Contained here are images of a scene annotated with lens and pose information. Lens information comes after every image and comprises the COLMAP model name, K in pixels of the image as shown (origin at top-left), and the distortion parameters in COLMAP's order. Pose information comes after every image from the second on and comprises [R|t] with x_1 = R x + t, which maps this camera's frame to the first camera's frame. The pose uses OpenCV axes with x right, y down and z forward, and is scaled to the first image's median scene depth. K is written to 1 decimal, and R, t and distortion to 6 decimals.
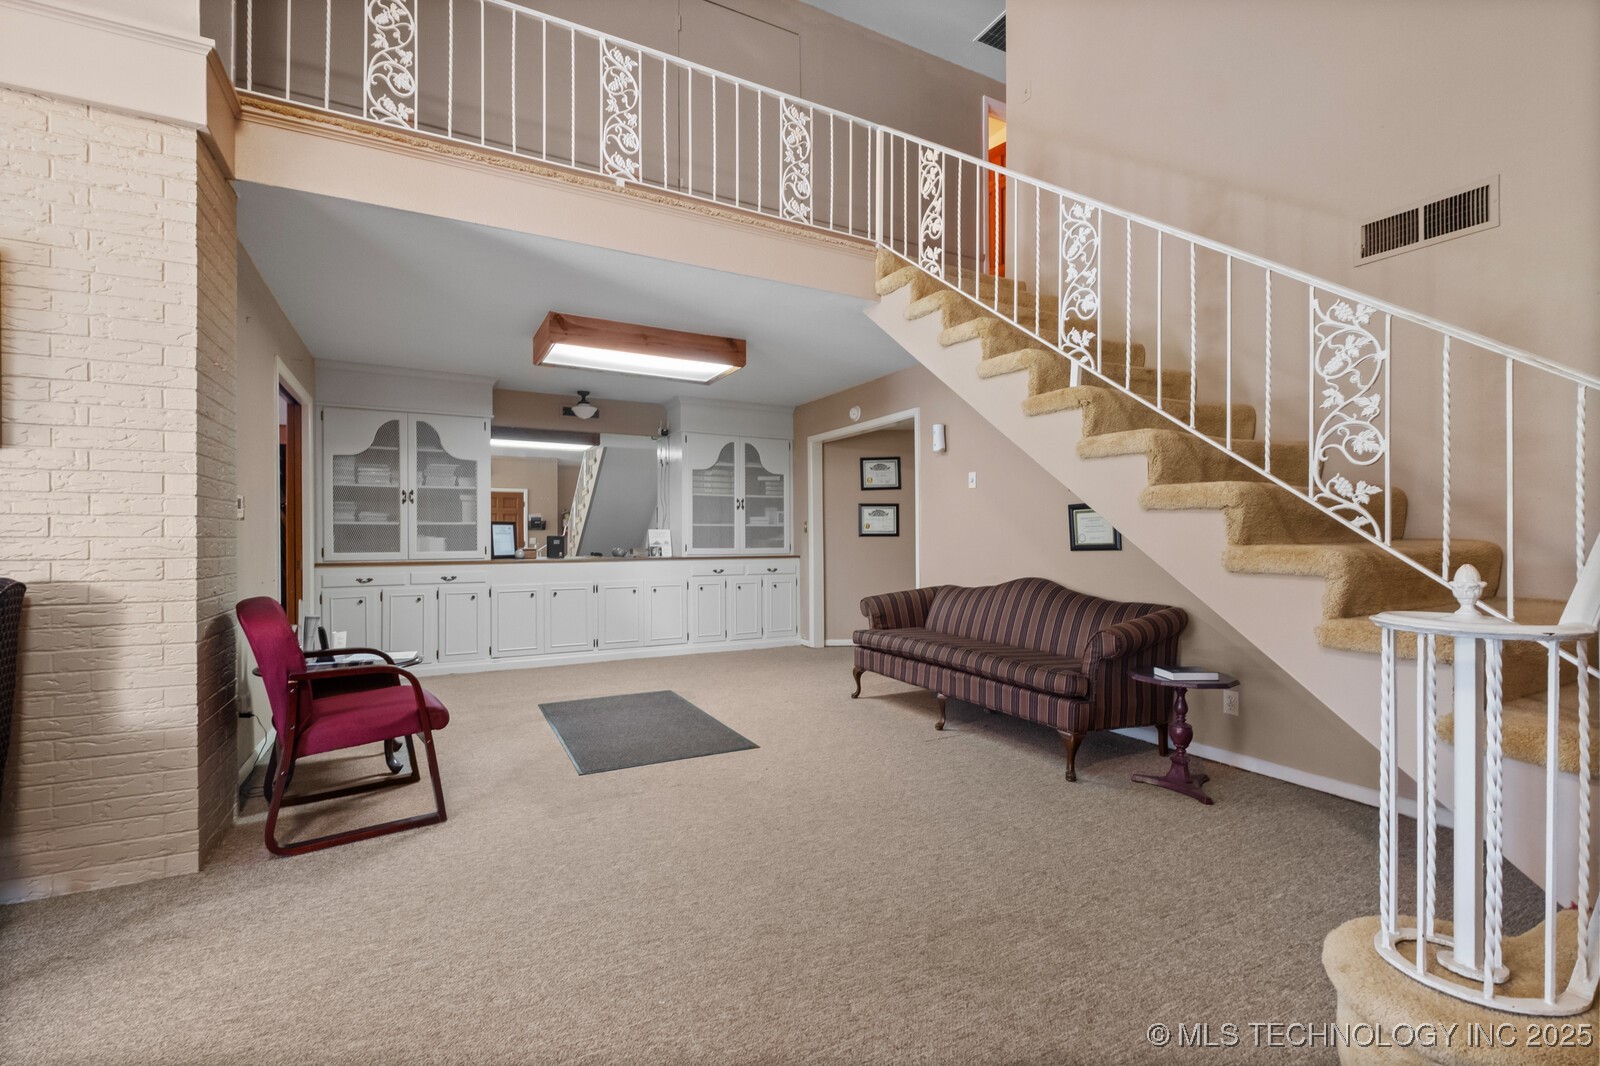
lens RADIAL K [[693.2, 0, 795.4], [0, 693.2, 545.1], [0, 0, 1]] dist [-0.000072, -0.000098]
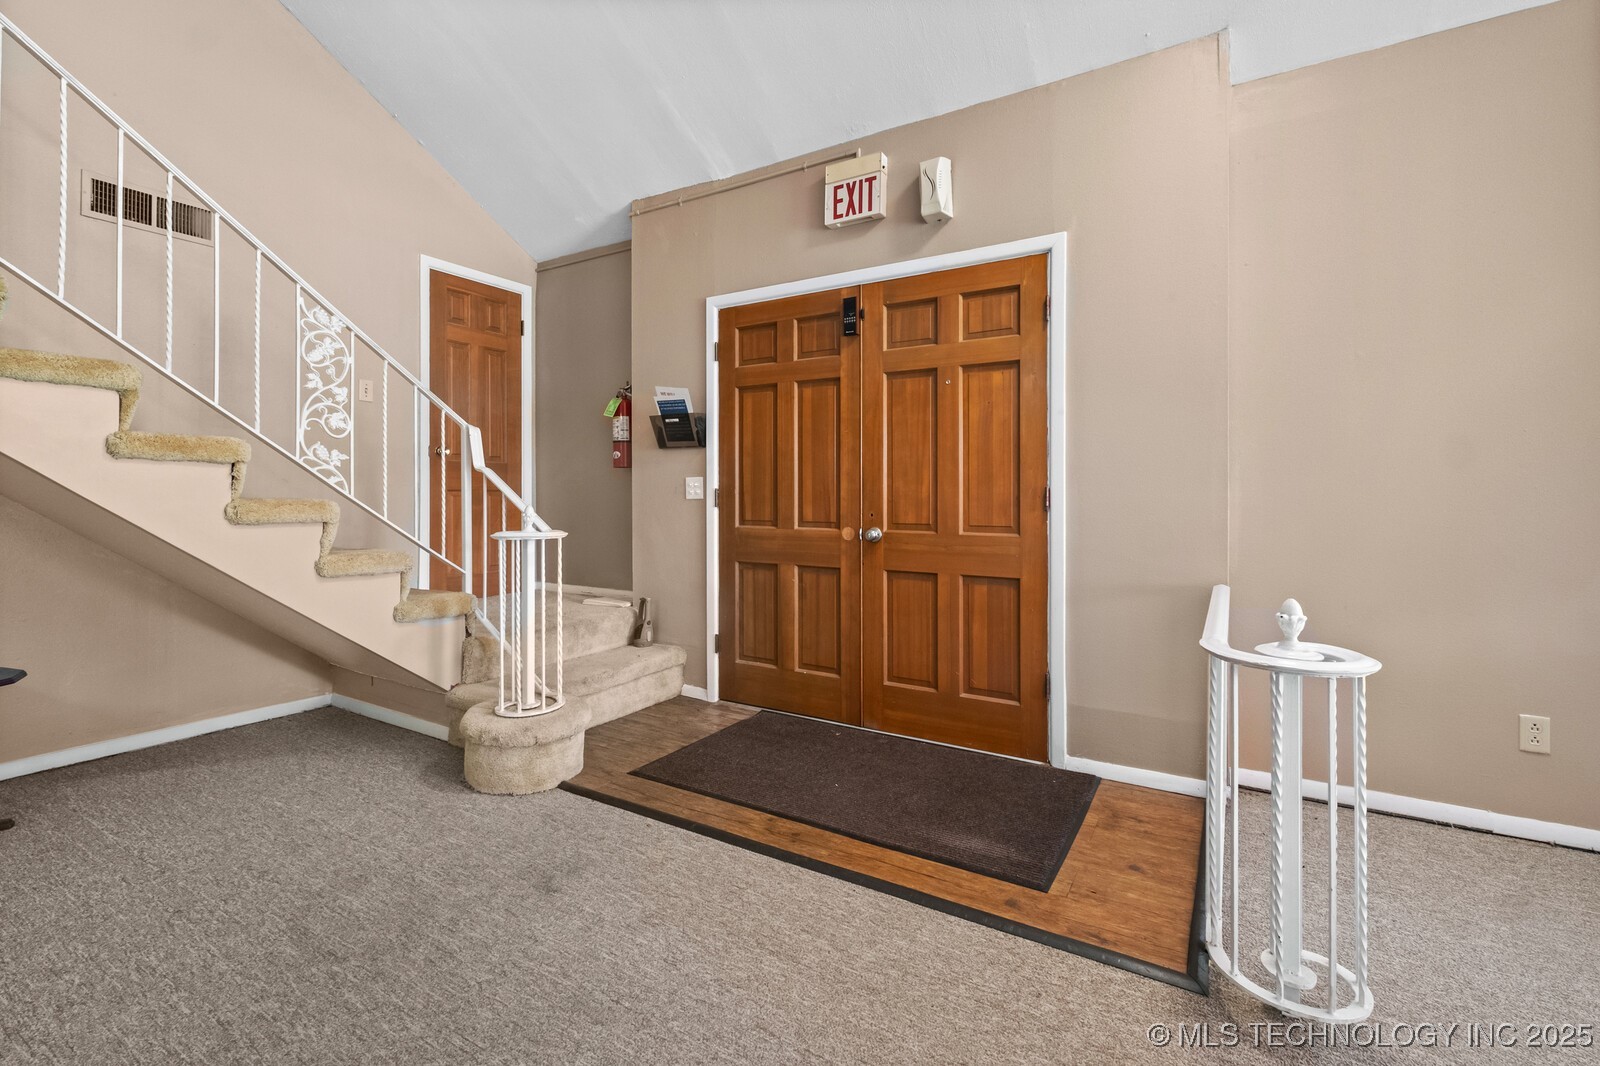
lens RADIAL K [[706.3, 0, 801.0], [0, 706.3, 494.7], [0, 0, 1]] dist [0.000545, 0.000156]
pose [[-0.515976, 0.001365, 0.856602, -0.800246], [0.004972, 0.999987, 0.001401, -0.002280], [-0.856588, 0.004982, -0.515976, 0.915903]]
